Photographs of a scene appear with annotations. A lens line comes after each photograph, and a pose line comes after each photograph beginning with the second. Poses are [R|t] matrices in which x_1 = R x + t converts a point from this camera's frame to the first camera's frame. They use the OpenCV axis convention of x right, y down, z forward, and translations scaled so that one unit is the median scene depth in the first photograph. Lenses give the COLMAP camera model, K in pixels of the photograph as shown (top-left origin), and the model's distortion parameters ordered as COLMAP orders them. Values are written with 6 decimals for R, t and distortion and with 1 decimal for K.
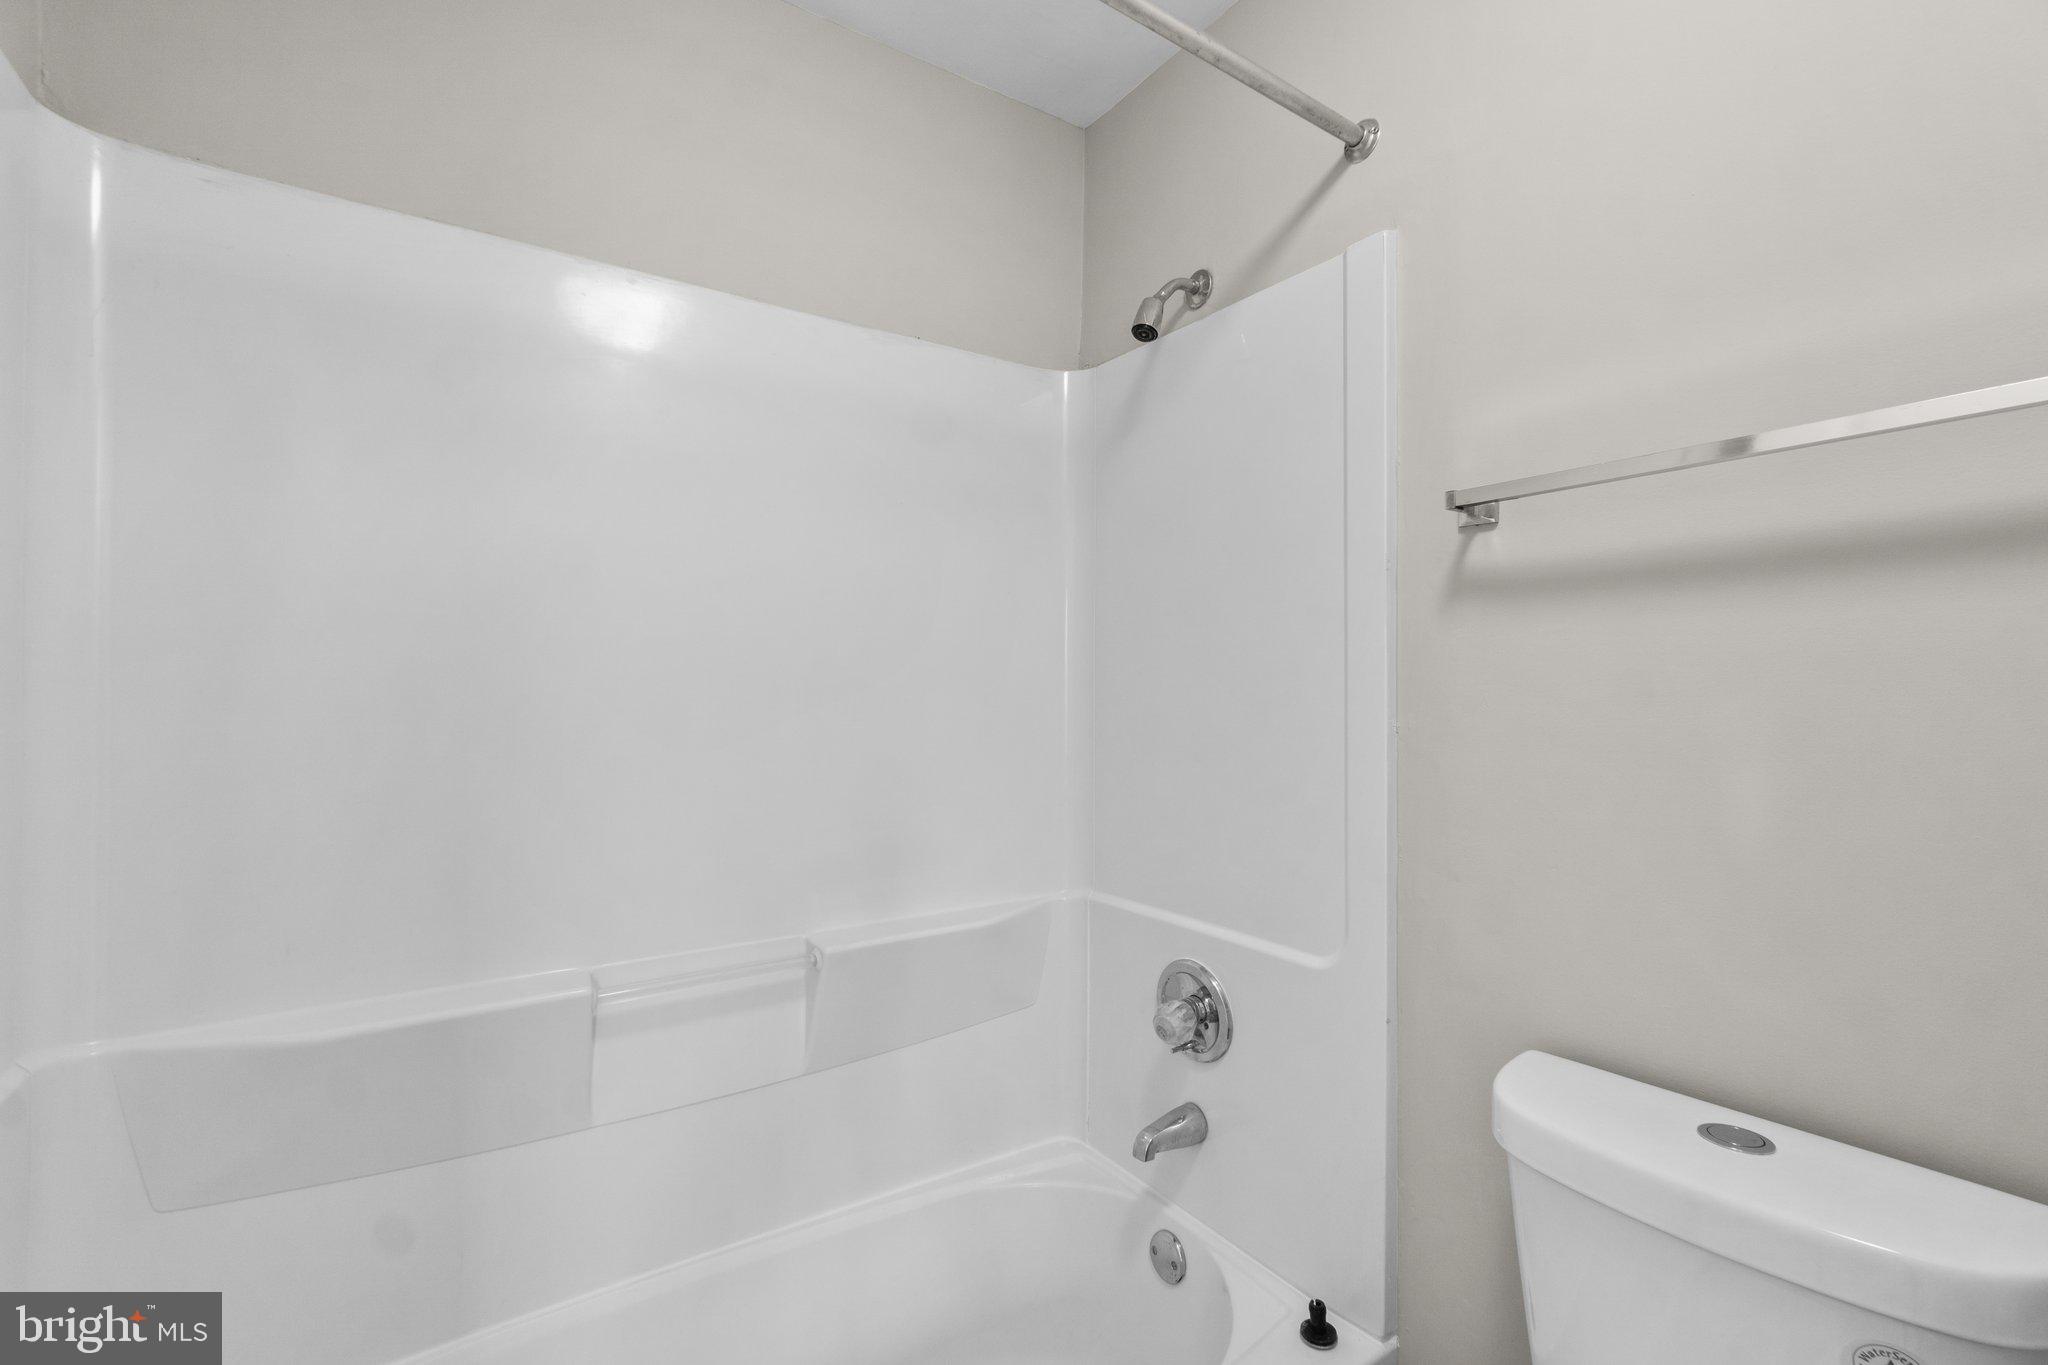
lens RADIAL K [[889.0, 0, 1023.0], [0, 889.0, 690.6], [0, 0, 1]] dist [-0.007179, 0.002752]
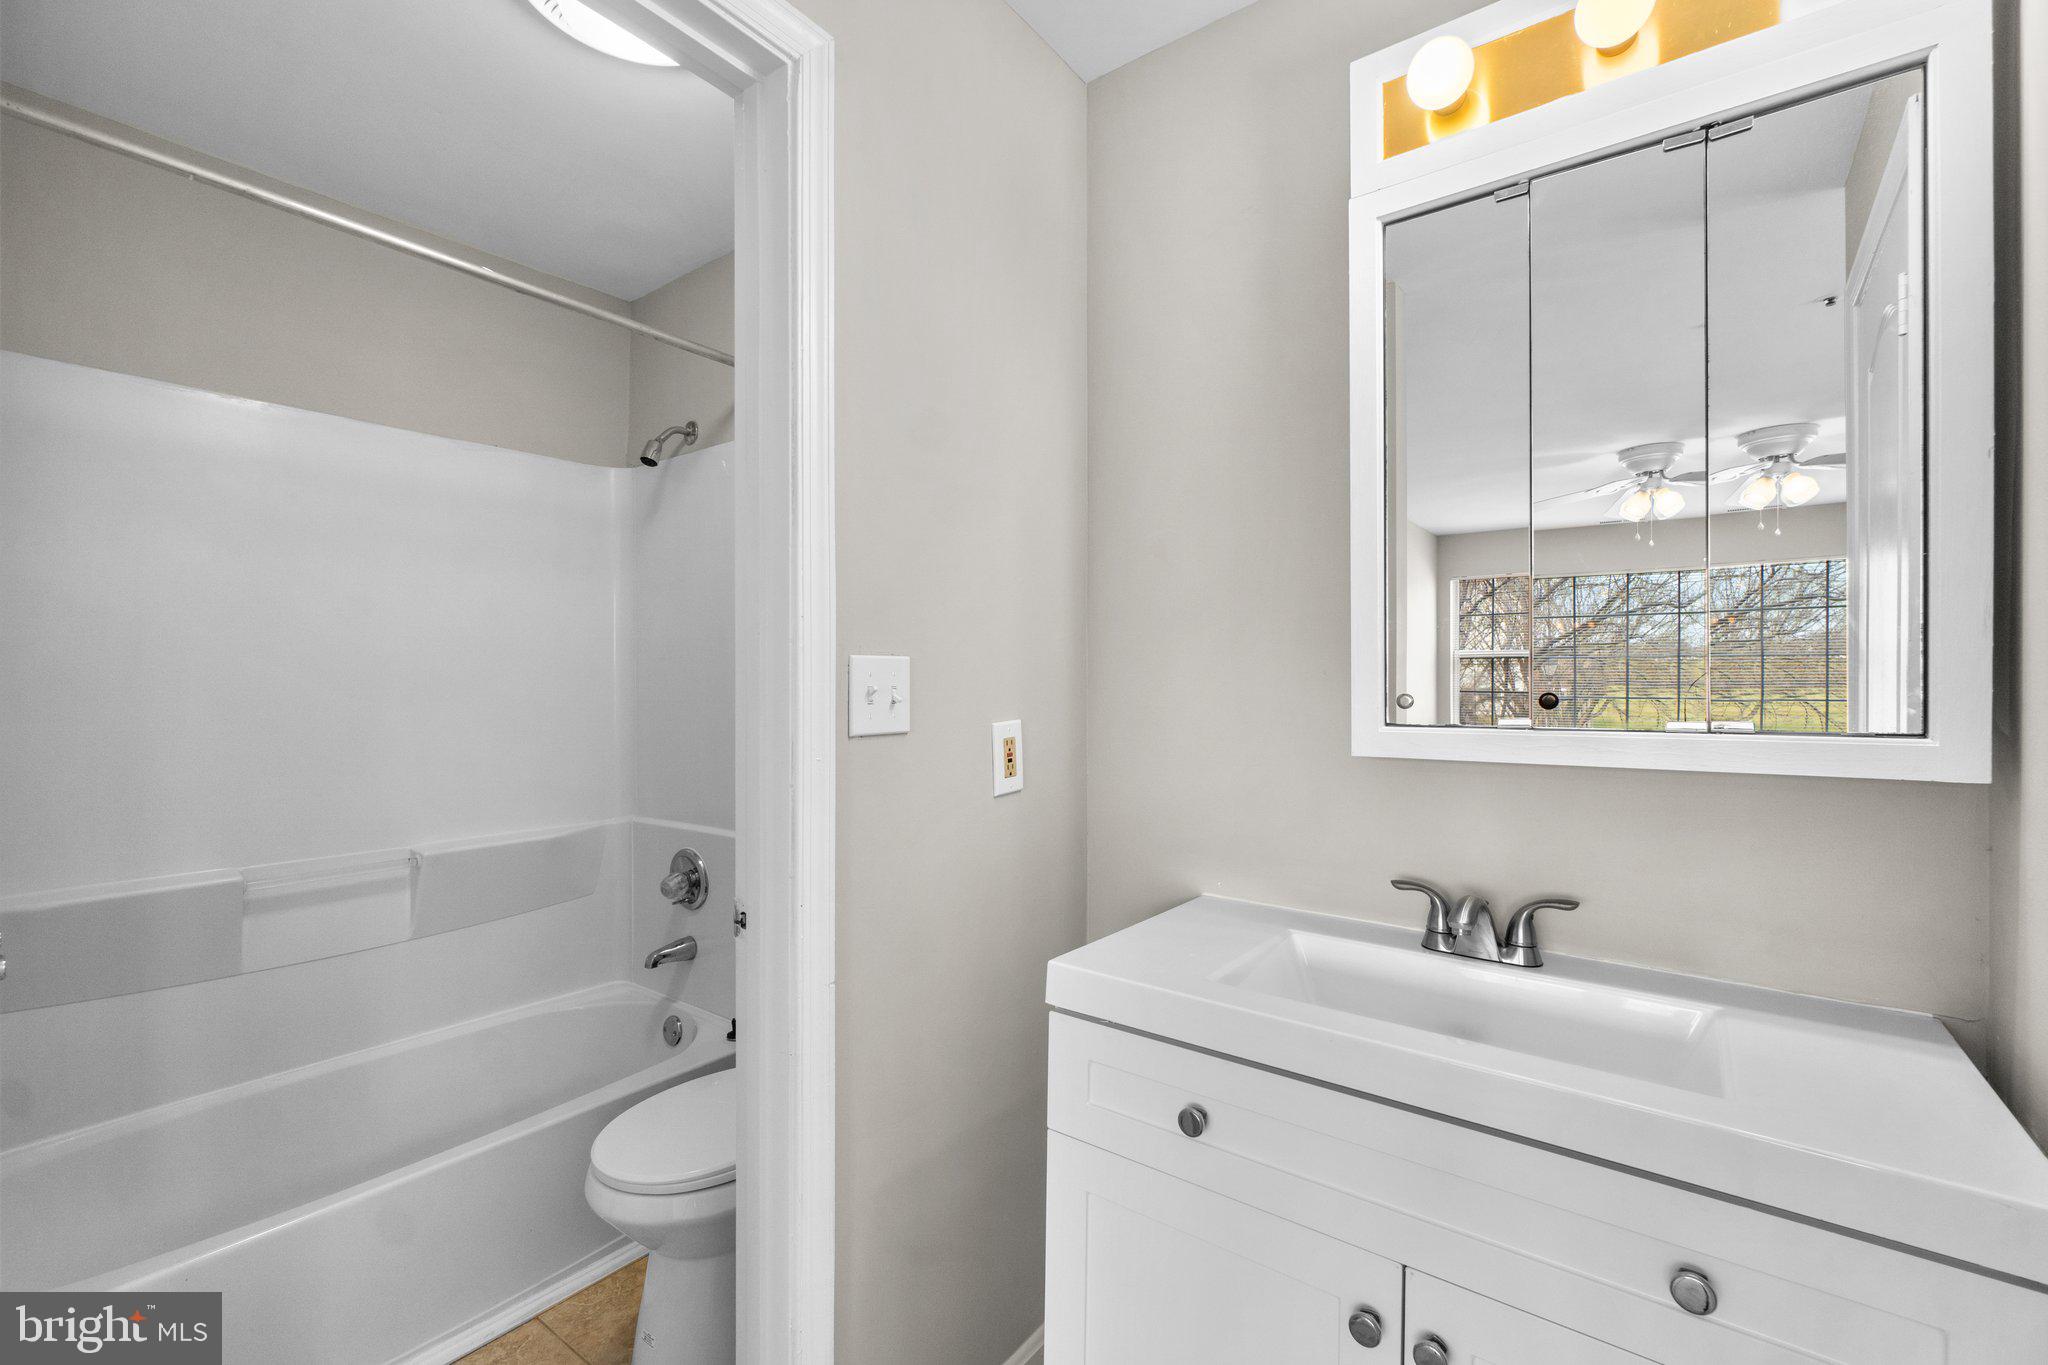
lens RADIAL K [[889.0, 0, 1027.1], [0, 889.0, 693.9], [0, 0, 1]] dist [-0.007179, 0.002752]
pose [[0.946001, -0.011421, 0.323961, 0.257499], [0.008957, 0.999919, 0.009096, 0.011028], [-0.324039, -0.005703, 0.946027, -0.747961]]
